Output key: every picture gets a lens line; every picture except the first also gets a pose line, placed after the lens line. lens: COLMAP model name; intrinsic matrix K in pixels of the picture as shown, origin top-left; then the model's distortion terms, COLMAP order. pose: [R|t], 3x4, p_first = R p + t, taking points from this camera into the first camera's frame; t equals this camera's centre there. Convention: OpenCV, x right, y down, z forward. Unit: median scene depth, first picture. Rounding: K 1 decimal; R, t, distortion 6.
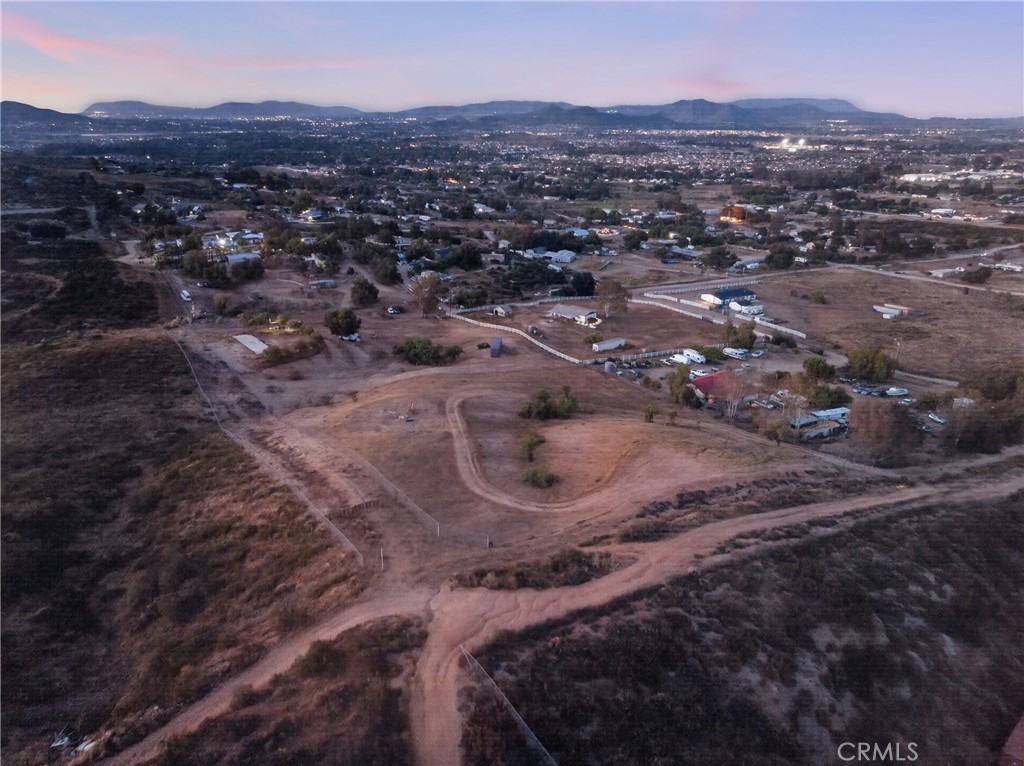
lens RADIAL K [[691.1, 0, 516.8], [0, 691.1, 388.1], [0, 0, 1]] dist [0.000446, -0.005551]
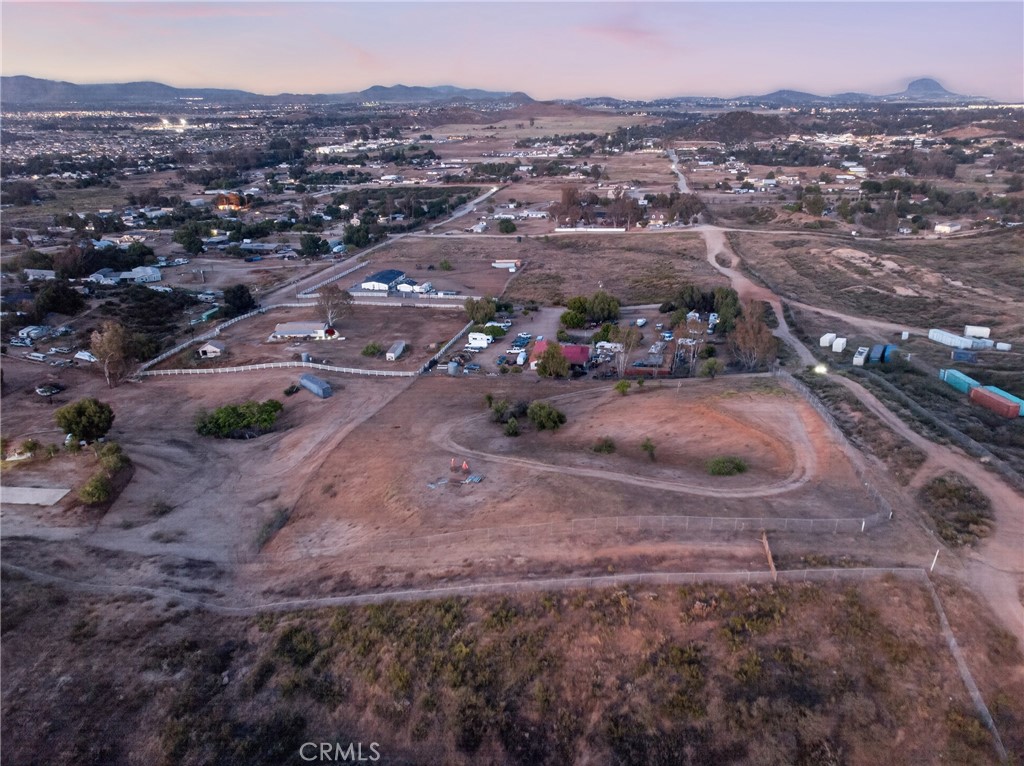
lens RADIAL K [[696.8, 0, 515.7], [0, 696.8, 381.4], [0, 0, 1]] dist [-0.003424, 0.001428]
pose [[0.677990, -0.290067, 0.675419, -0.405770], [0.278364, 0.951731, 0.129309, -0.100349], [-0.680326, 0.100342, 0.726009, 0.218063]]
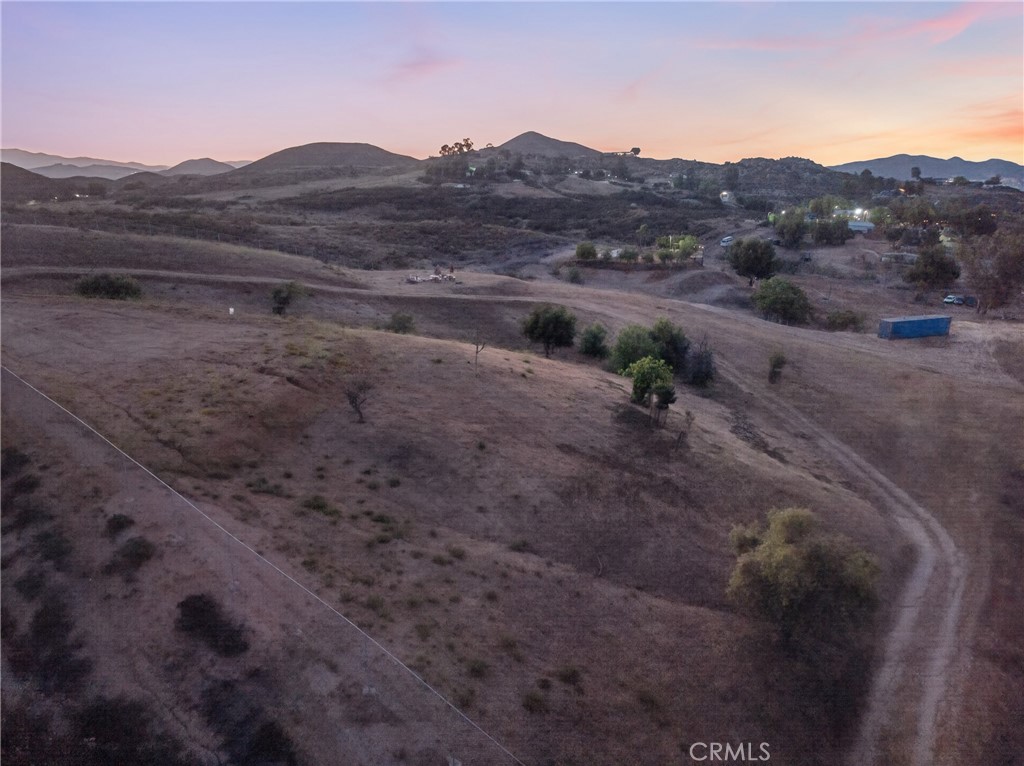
lens RADIAL K [[696.8, 0, 515.7], [0, 696.8, 381.4], [0, 0, 1]] dist [-0.003424, 0.001428]
pose [[0.373356, 0.259544, -0.890641, 0.306777], [-0.337581, 0.932254, 0.130157, 0.009650], [0.864086, 0.252069, 0.435680, 0.507257]]
